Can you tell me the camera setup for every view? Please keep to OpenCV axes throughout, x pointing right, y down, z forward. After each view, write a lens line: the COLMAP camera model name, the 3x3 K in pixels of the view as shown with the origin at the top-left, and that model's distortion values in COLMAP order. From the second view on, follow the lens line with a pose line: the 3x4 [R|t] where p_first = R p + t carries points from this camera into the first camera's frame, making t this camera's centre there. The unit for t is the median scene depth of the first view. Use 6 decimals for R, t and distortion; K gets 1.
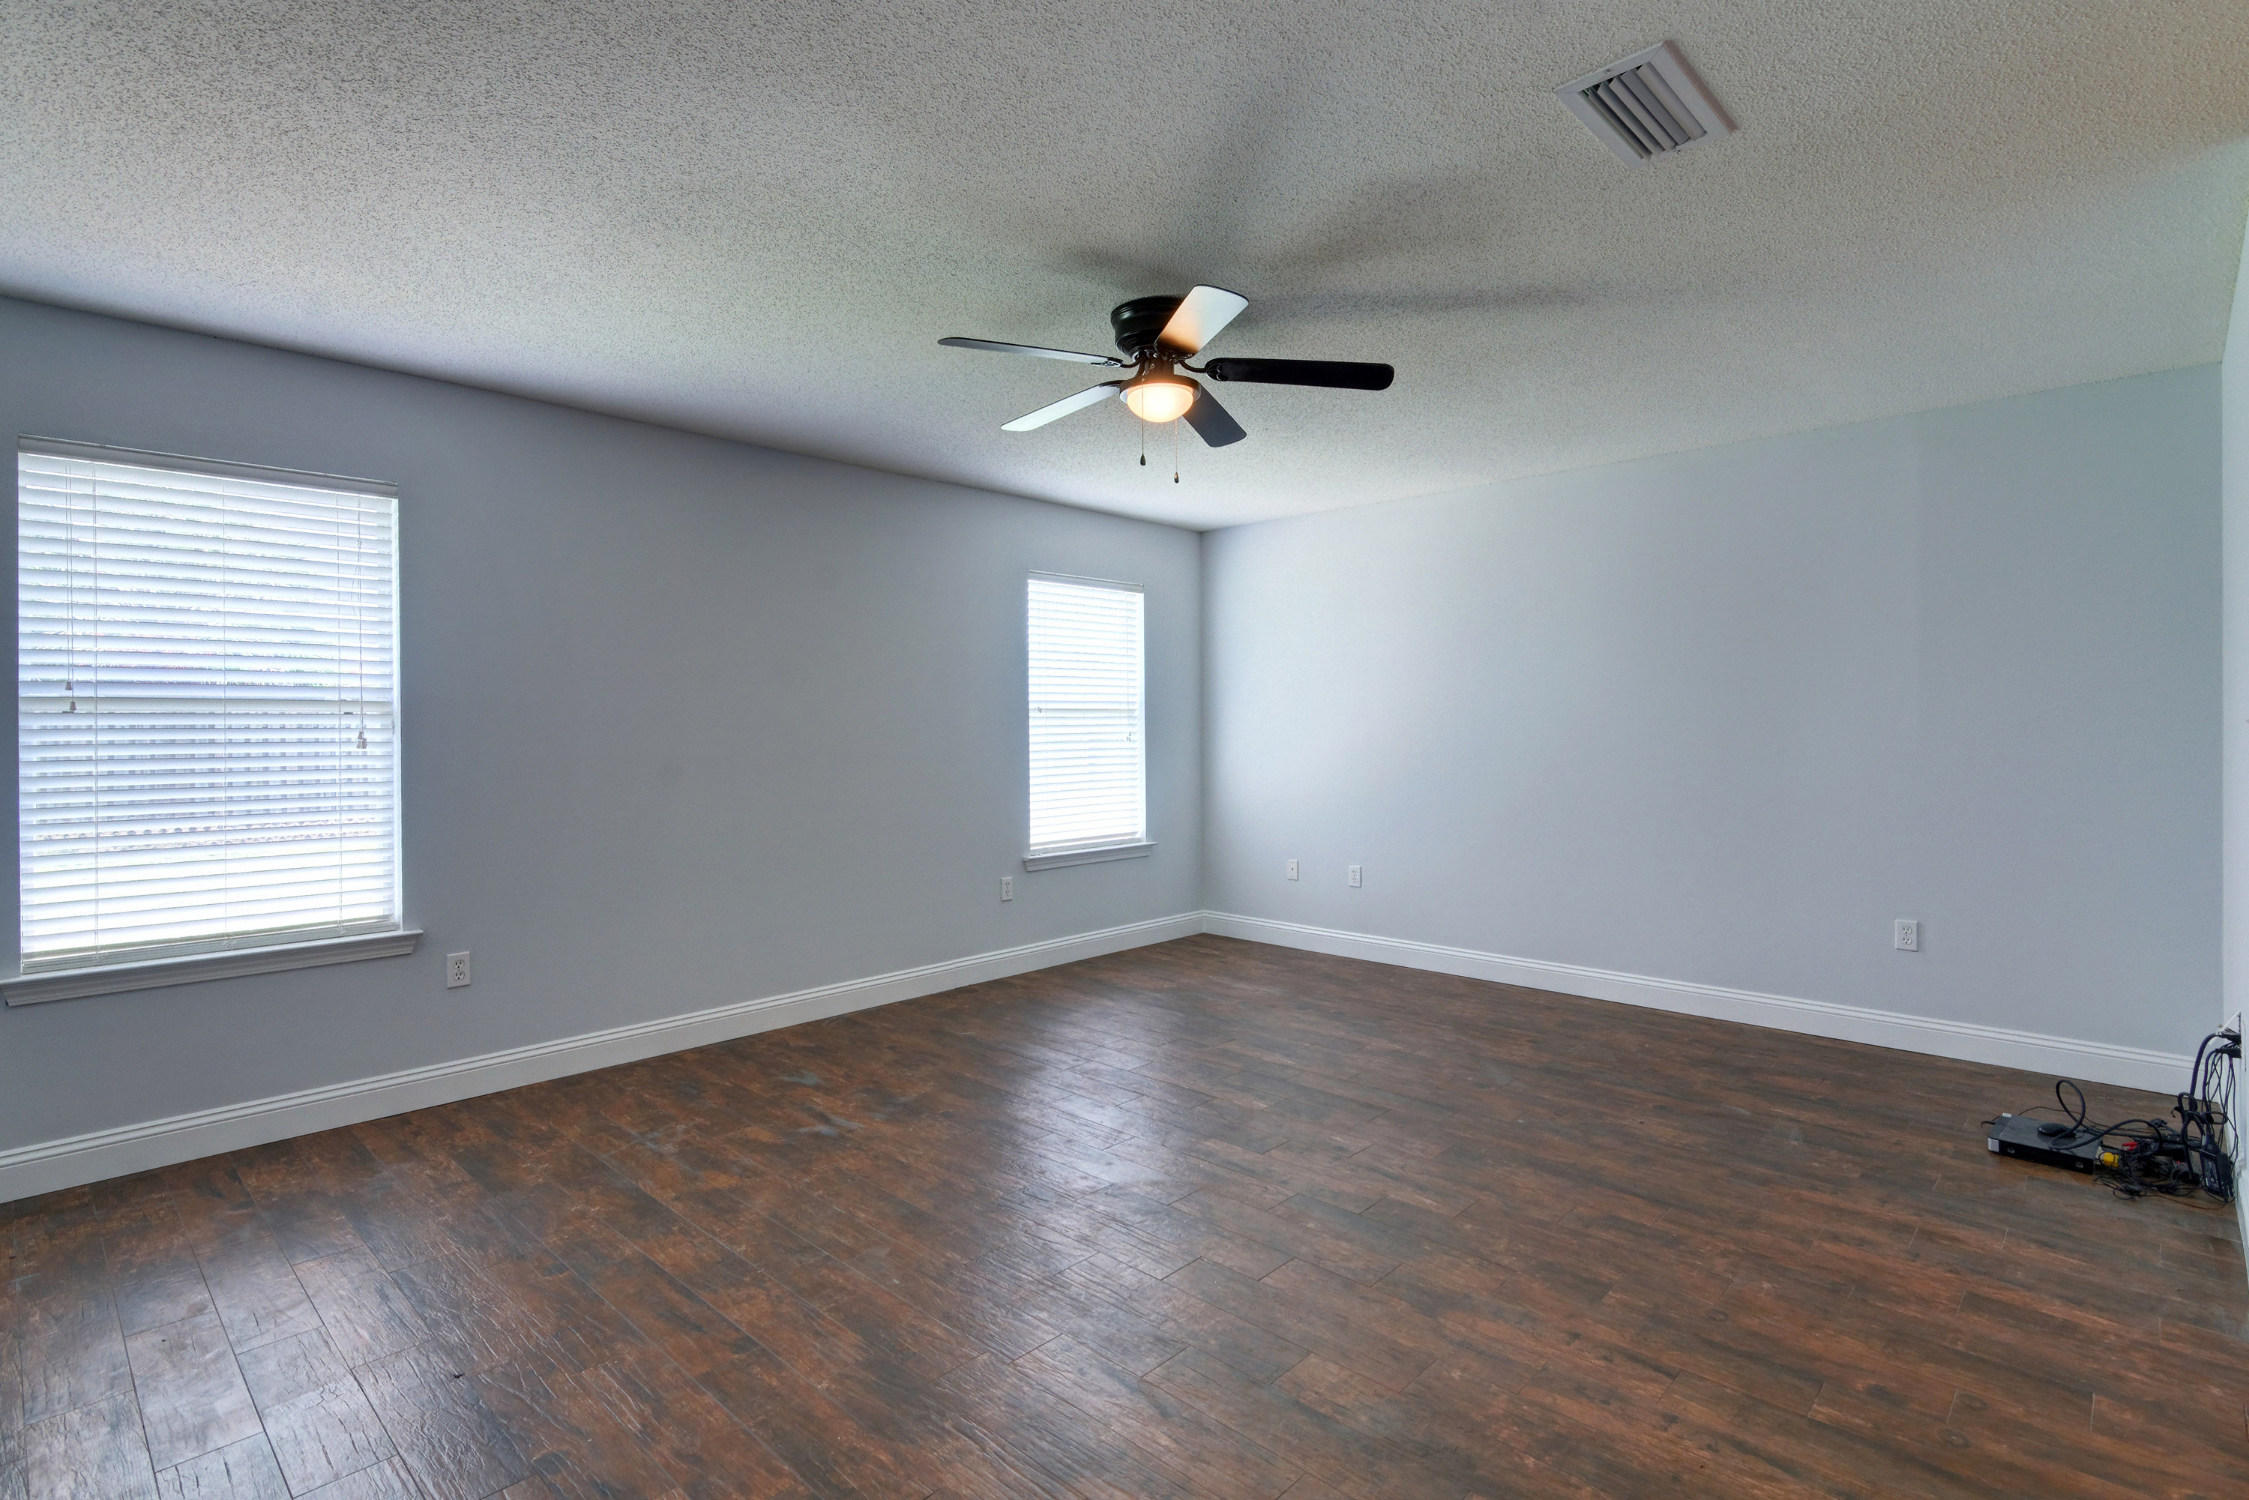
lens RADIAL K [[1088.7, 0, 1120.7], [0, 1088.7, 716.4], [0, 0, 1]] dist [0.005064, 0.000184]
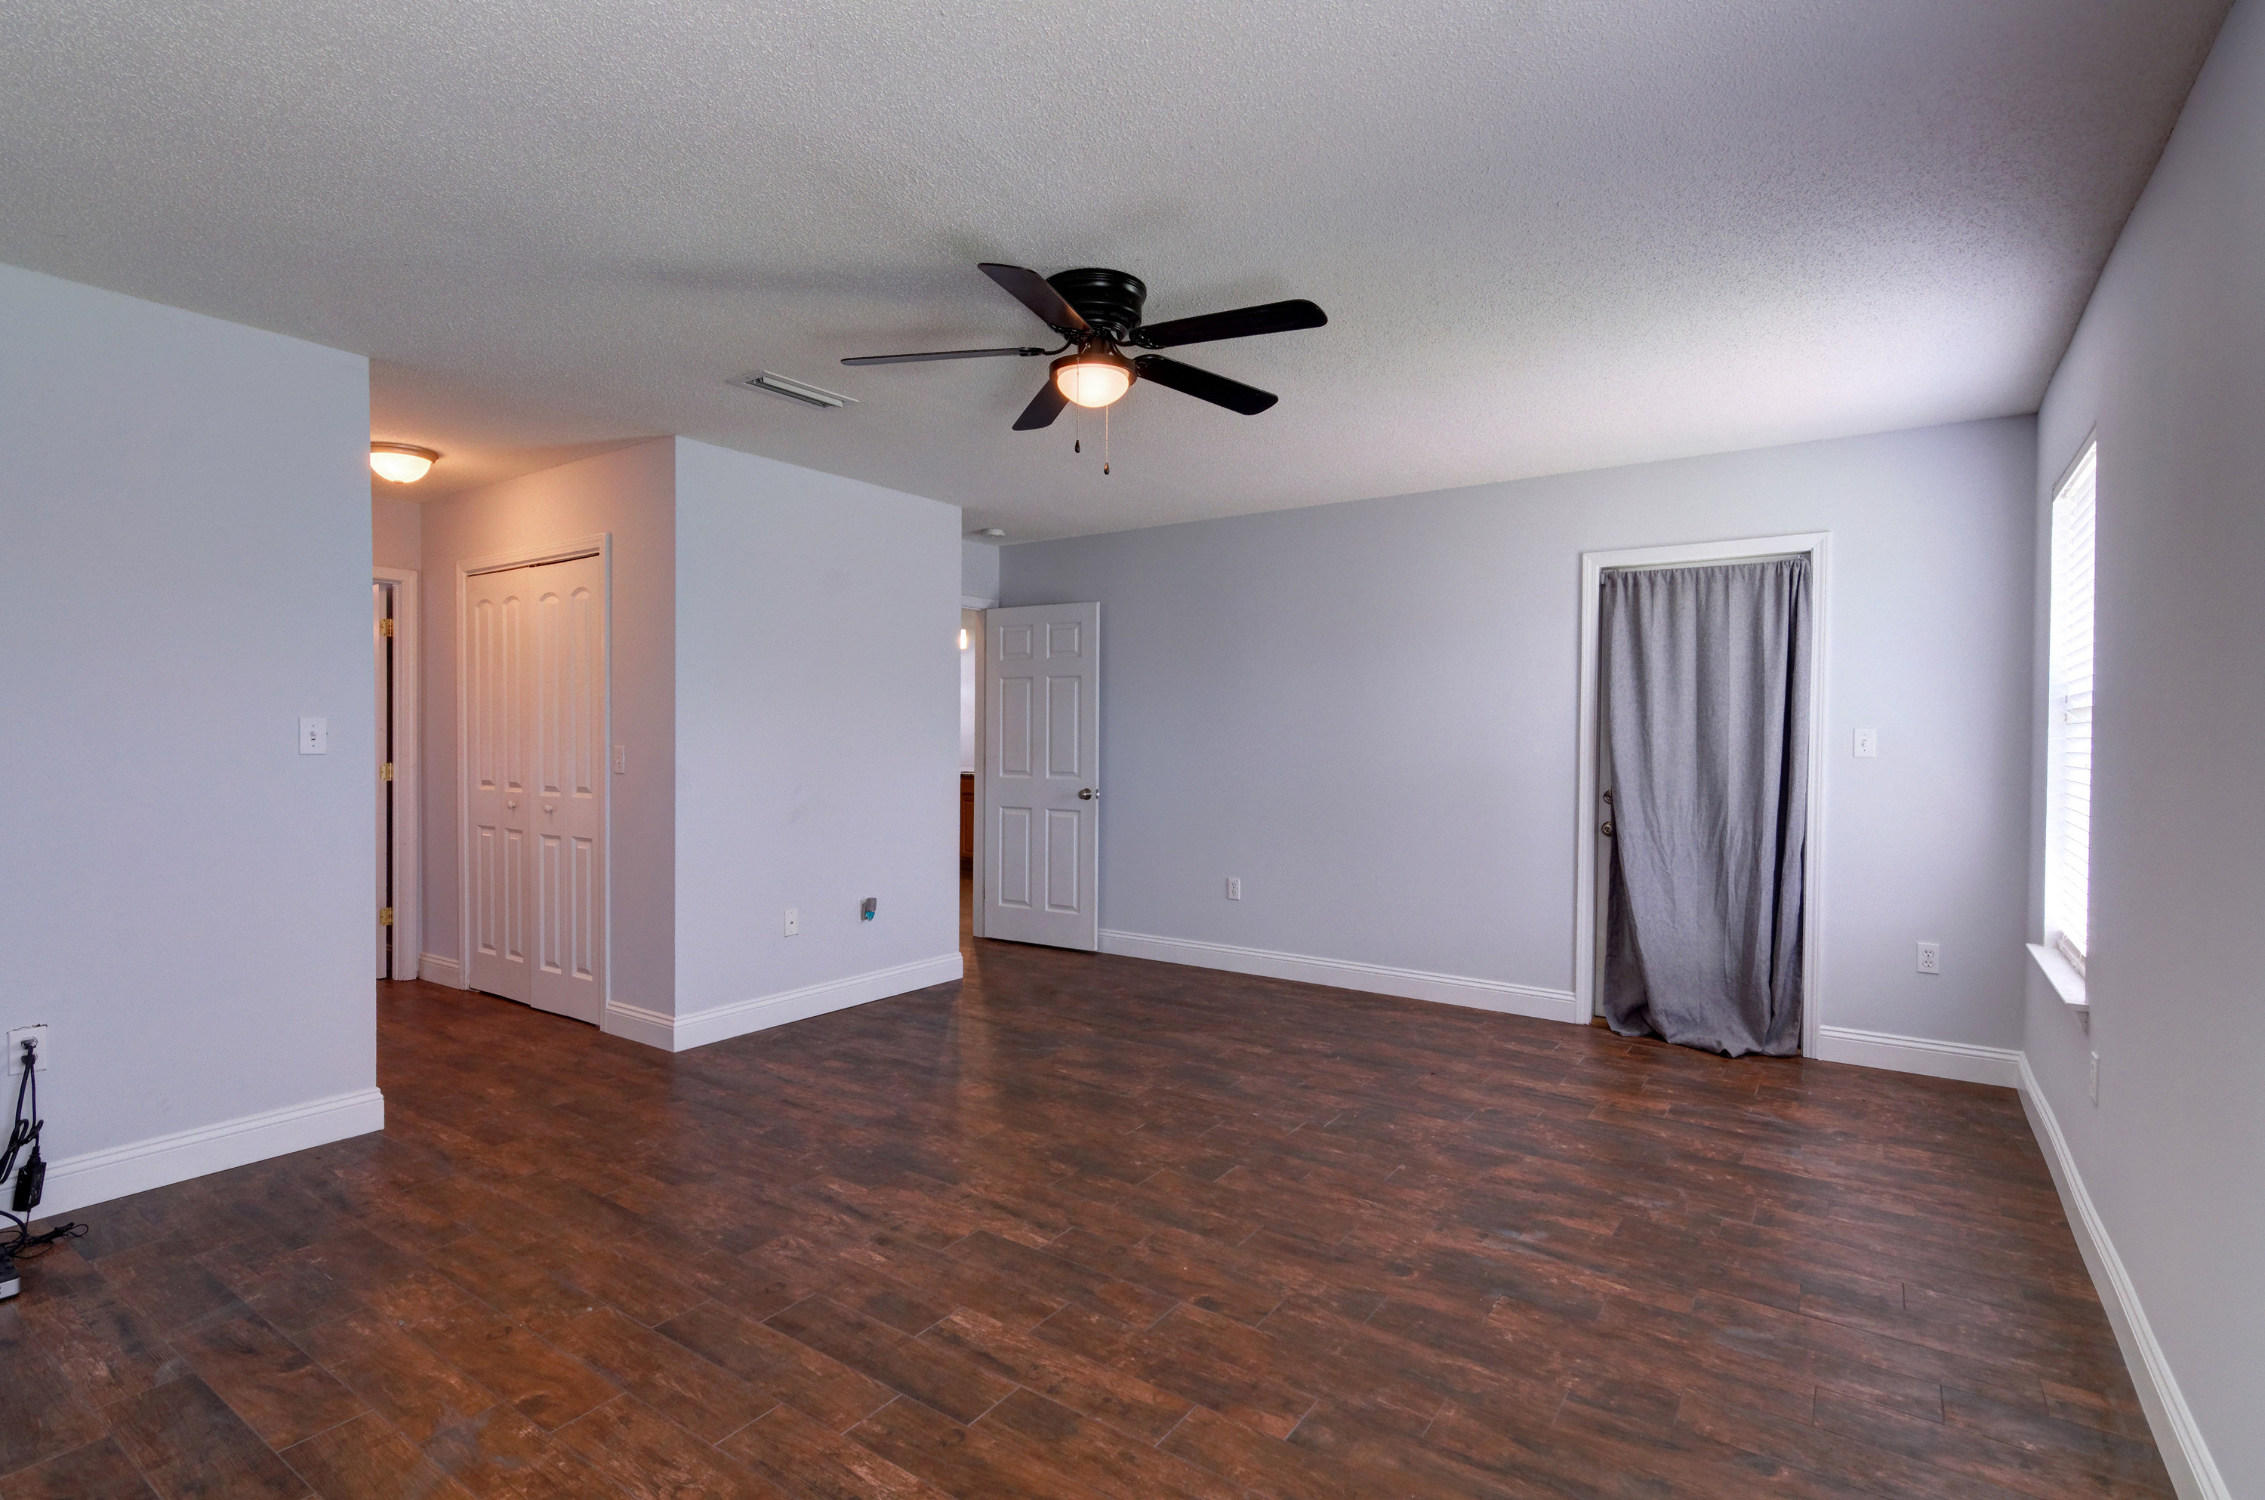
lens RADIAL K [[1081.6, 0, 1126.2], [0, 1081.6, 748.6], [0, 0, 1]] dist [0.005676, 0.000353]
pose [[-0.987780, 0.003316, -0.155822, 0.154368], [0.002885, 0.999991, 0.002991, 0.017072], [0.155831, 0.002505, -0.987781, 1.953251]]
